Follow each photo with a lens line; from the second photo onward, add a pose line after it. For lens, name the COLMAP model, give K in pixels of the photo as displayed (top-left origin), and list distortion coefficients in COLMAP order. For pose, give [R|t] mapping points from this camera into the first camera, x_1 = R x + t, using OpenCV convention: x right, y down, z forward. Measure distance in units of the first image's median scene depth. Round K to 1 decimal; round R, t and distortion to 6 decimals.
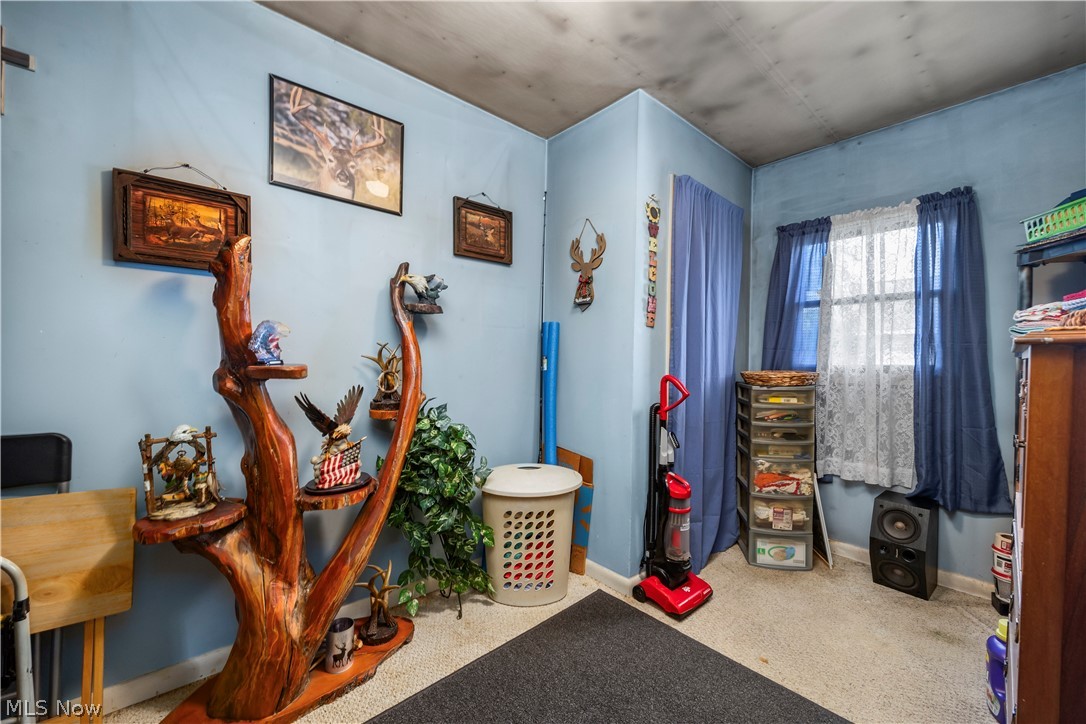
lens RADIAL K [[421.6, 0, 542.5], [0, 421.6, 364.3], [0, 0, 1]] dist [-0.000690, 0.000219]
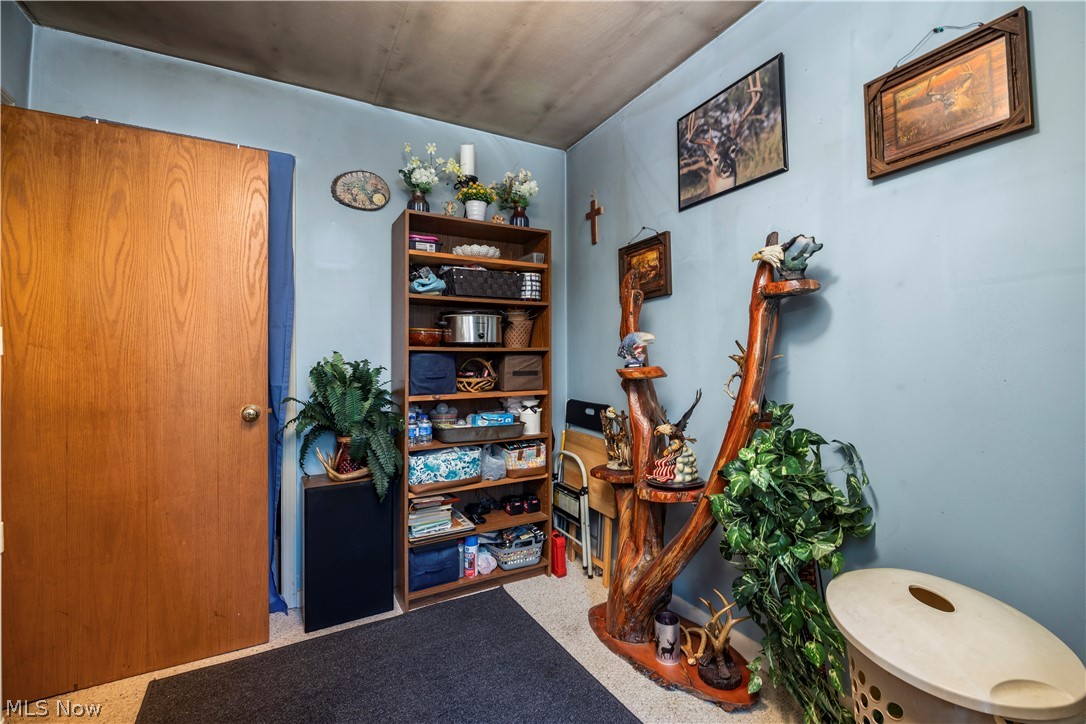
lens RADIAL K [[451.1, 0, 543.0], [0, 451.1, 362.0], [0, 0, 1]] dist [-0.011476, 0.000110]
pose [[-0.194586, -0.018561, -0.980710, 0.403757], [-0.006487, 0.999823, -0.017635, 0.006413], [0.980864, 0.002930, -0.194672, 0.549816]]
